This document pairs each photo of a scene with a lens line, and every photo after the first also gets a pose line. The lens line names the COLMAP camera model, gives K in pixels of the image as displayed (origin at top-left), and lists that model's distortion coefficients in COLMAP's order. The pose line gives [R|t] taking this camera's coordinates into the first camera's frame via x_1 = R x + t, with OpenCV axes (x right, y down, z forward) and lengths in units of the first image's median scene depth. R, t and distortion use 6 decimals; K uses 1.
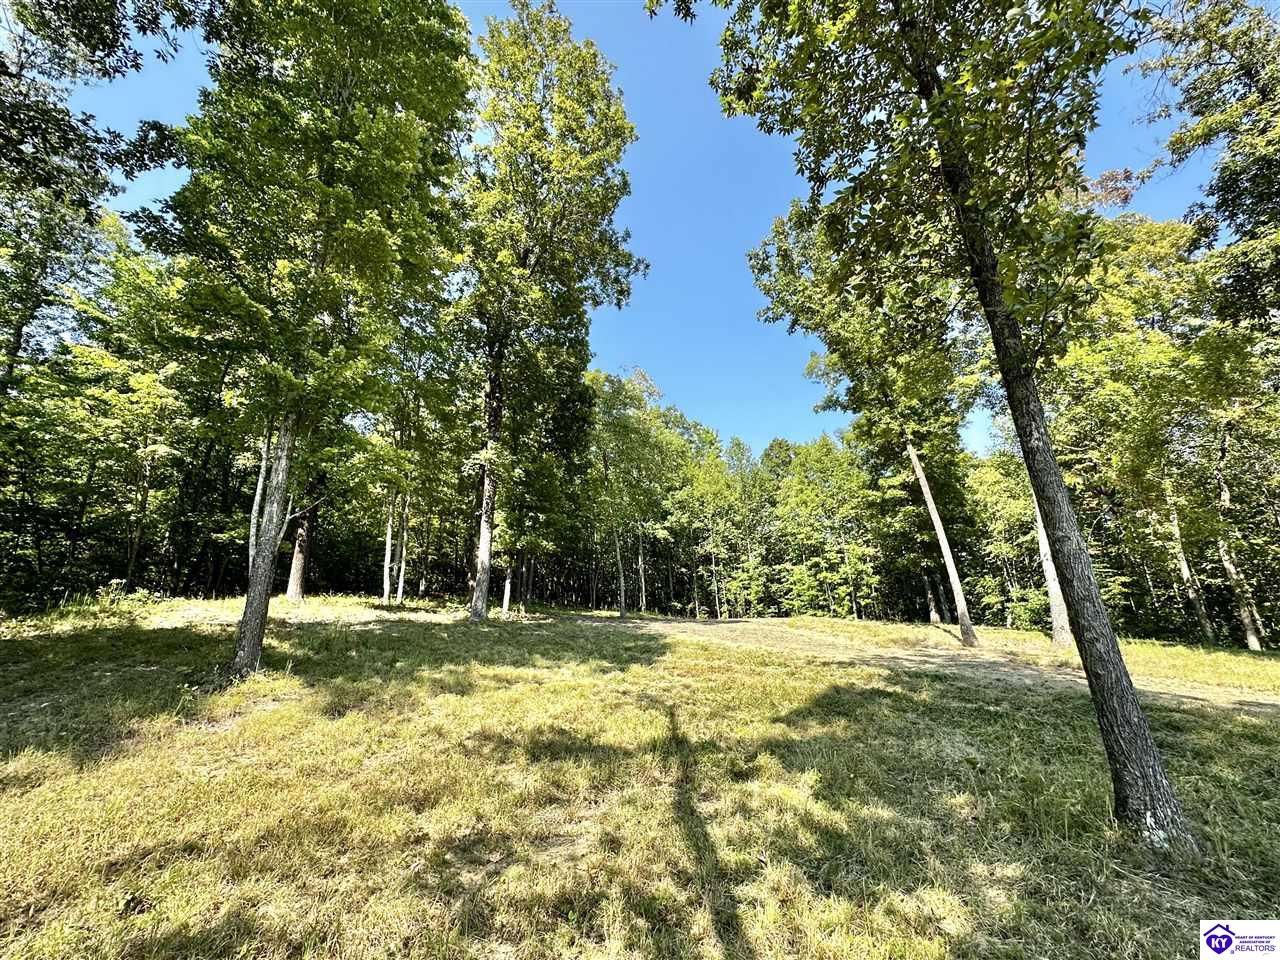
lens RADIAL K [[504.1, 0, 643.4], [0, 504.1, 489.1], [0, 0, 1]] dist [-0.002907, -0.000124]
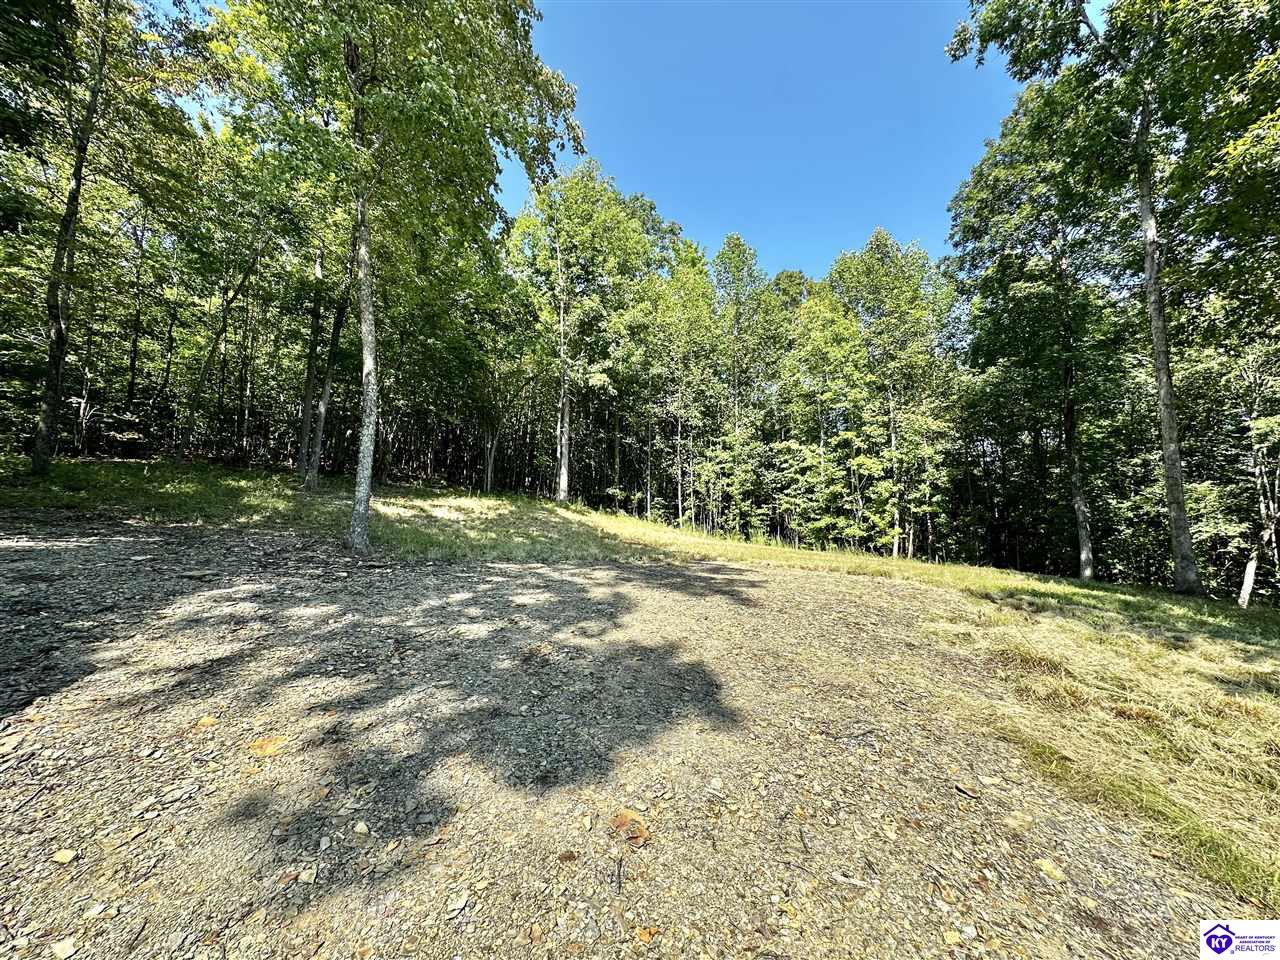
lens RADIAL K [[504.1, 0, 642.1], [0, 504.1, 476.7], [0, 0, 1]] dist [-0.002907, -0.000124]
pose [[0.996991, 0.058644, 0.050702, 0.065739], [-0.067855, 0.976425, 0.204914, 0.075228], [-0.037490, -0.207737, 0.977466, 0.378719]]
